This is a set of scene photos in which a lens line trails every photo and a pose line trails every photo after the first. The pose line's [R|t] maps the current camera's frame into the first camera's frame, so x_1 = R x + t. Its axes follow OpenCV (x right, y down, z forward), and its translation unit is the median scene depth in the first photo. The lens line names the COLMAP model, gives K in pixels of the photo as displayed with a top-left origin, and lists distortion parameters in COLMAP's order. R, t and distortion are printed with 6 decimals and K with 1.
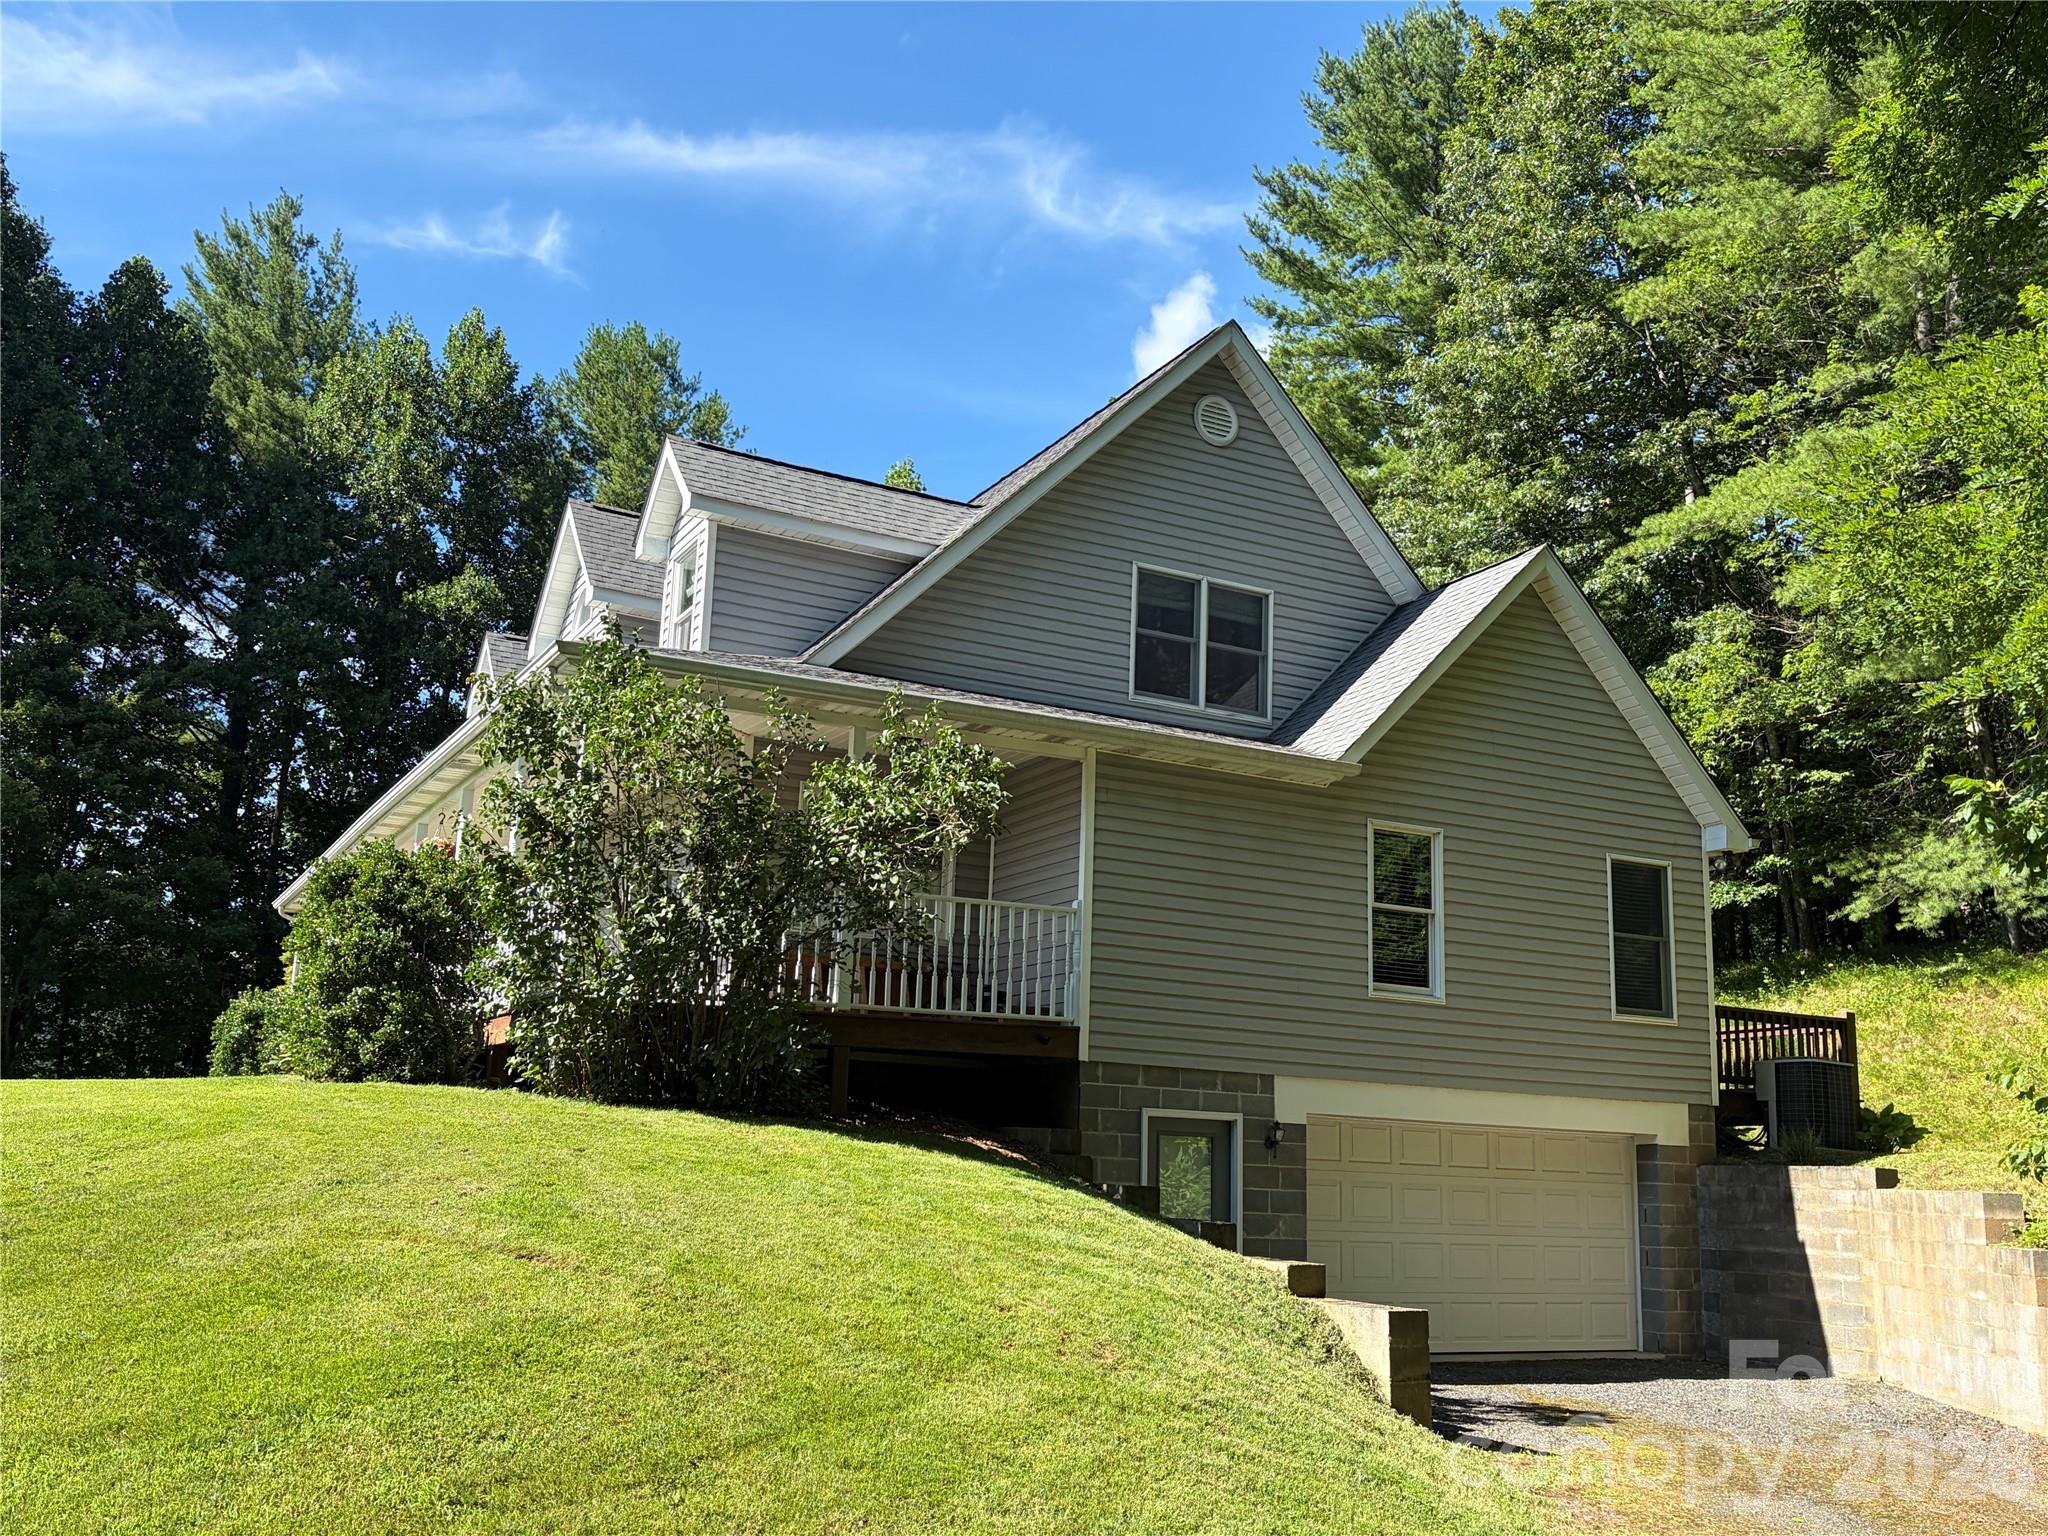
lens RADIAL K [[1859.5, 0, 1006.3], [0, 1859.5, 761.3], [0, 0, 1]] dist [0.085817, 0.000000]
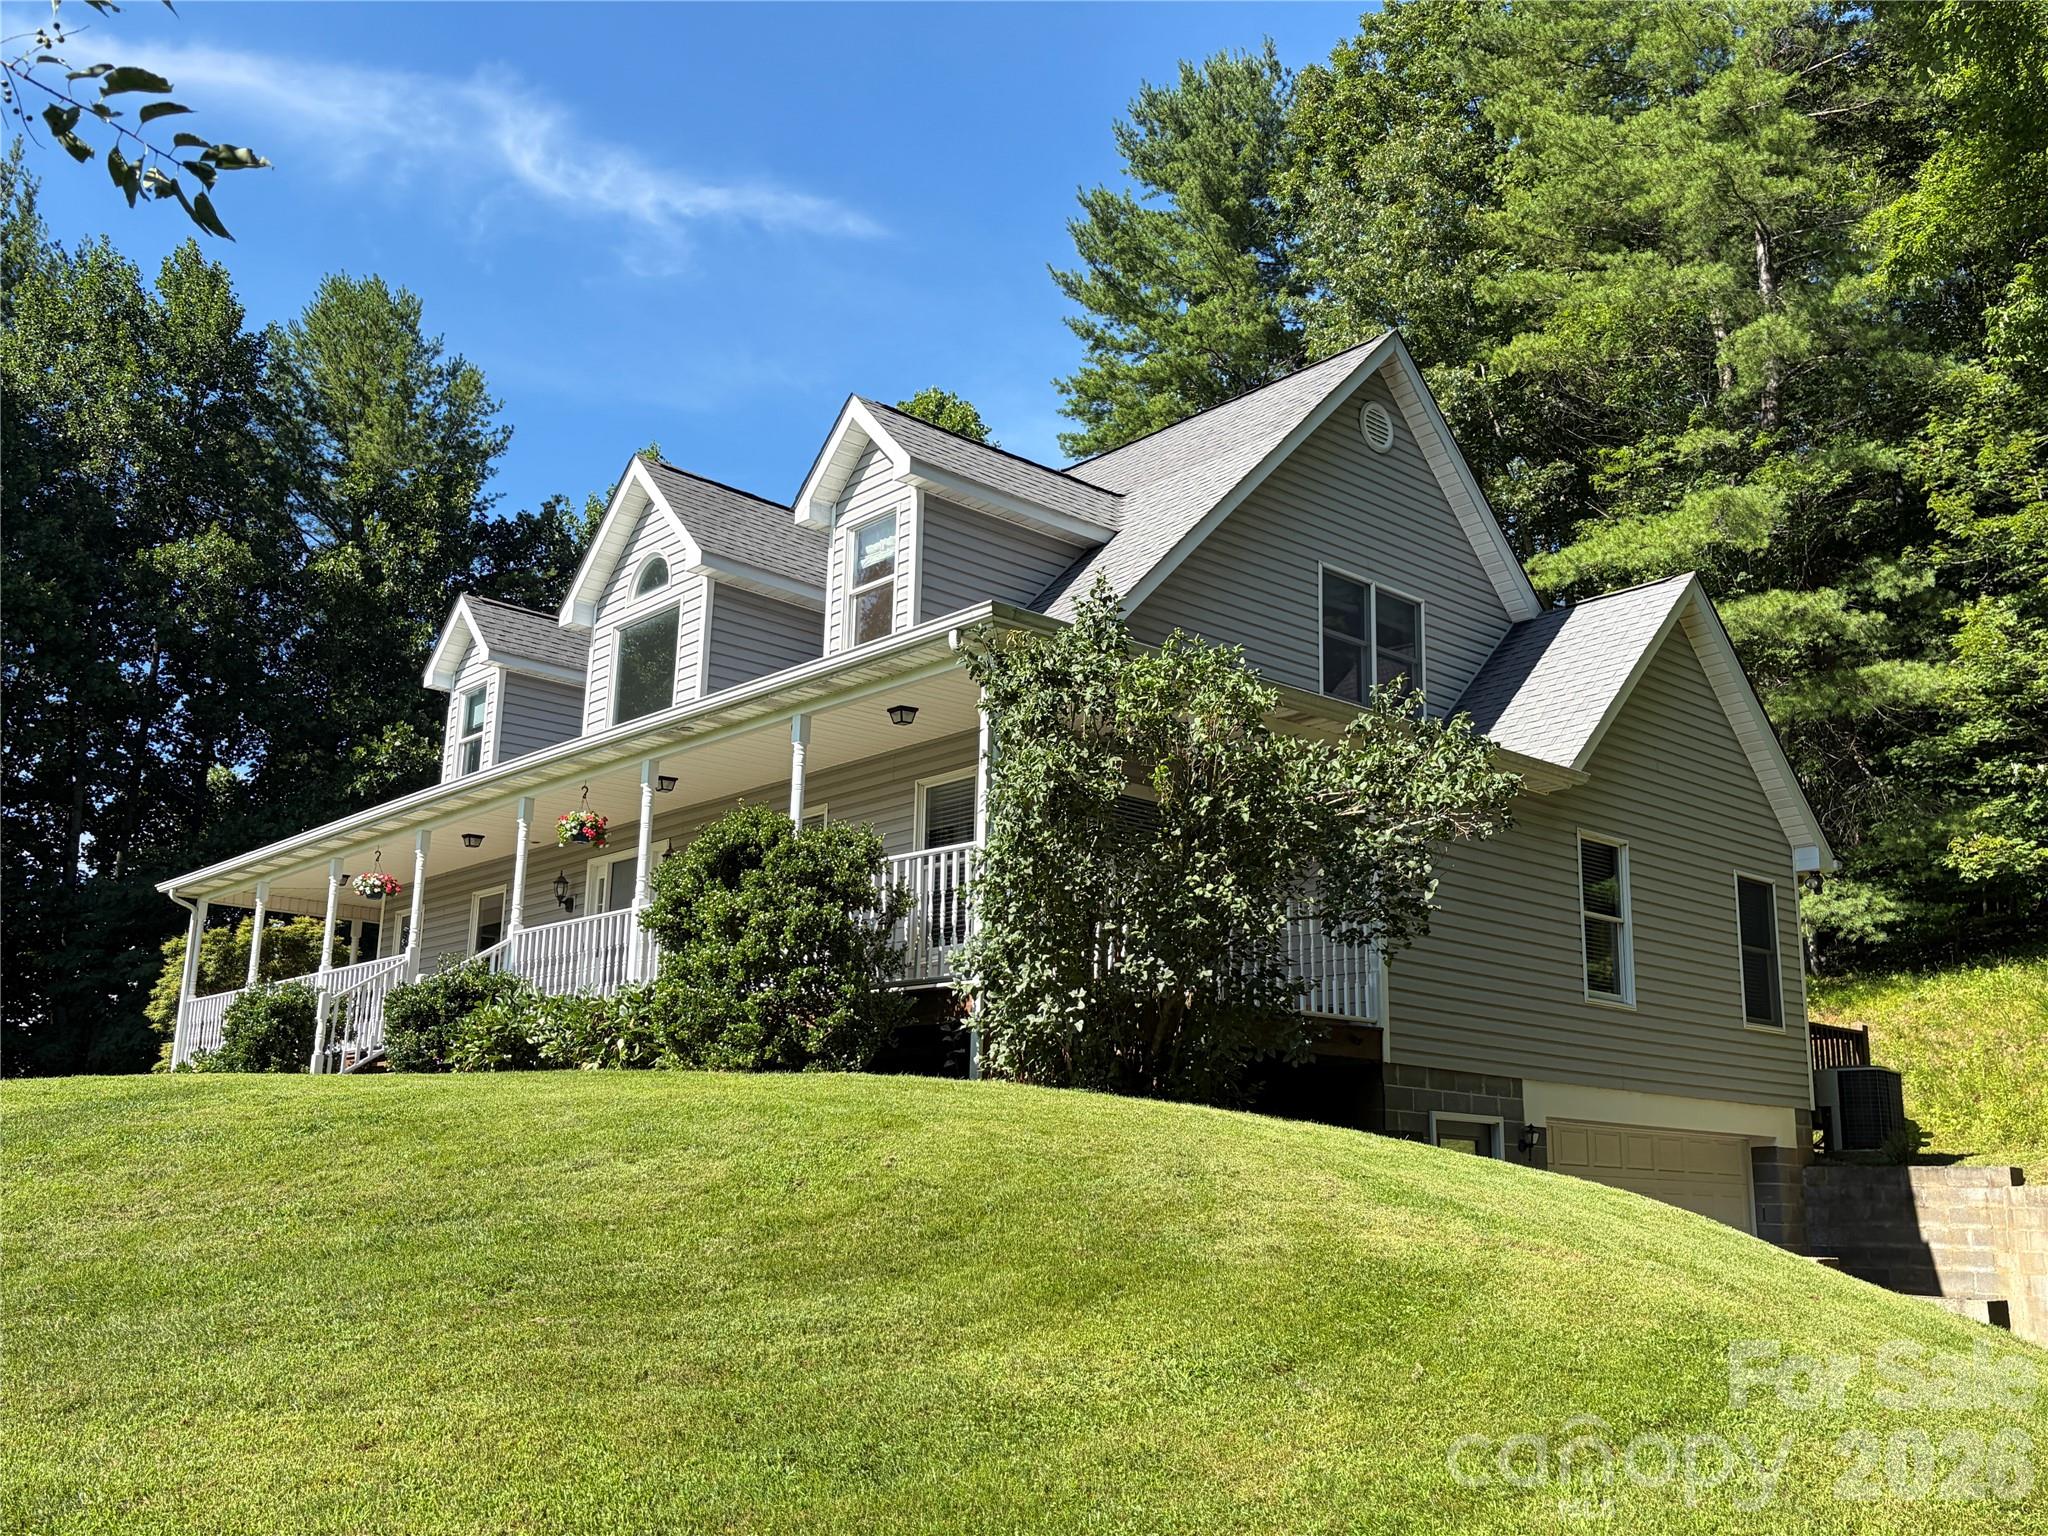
lens RADIAL K [[1859.5, 0, 1022.3], [0, 1859.5, 772.2], [0, 0, 1]] dist [0.085817, 0.000000]
pose [[0.971112, 0.040322, 0.235191, -0.299256], [-0.039138, 0.999187, -0.009702, 0.019719], [-0.235391, 0.000217, 0.971901, 0.069266]]
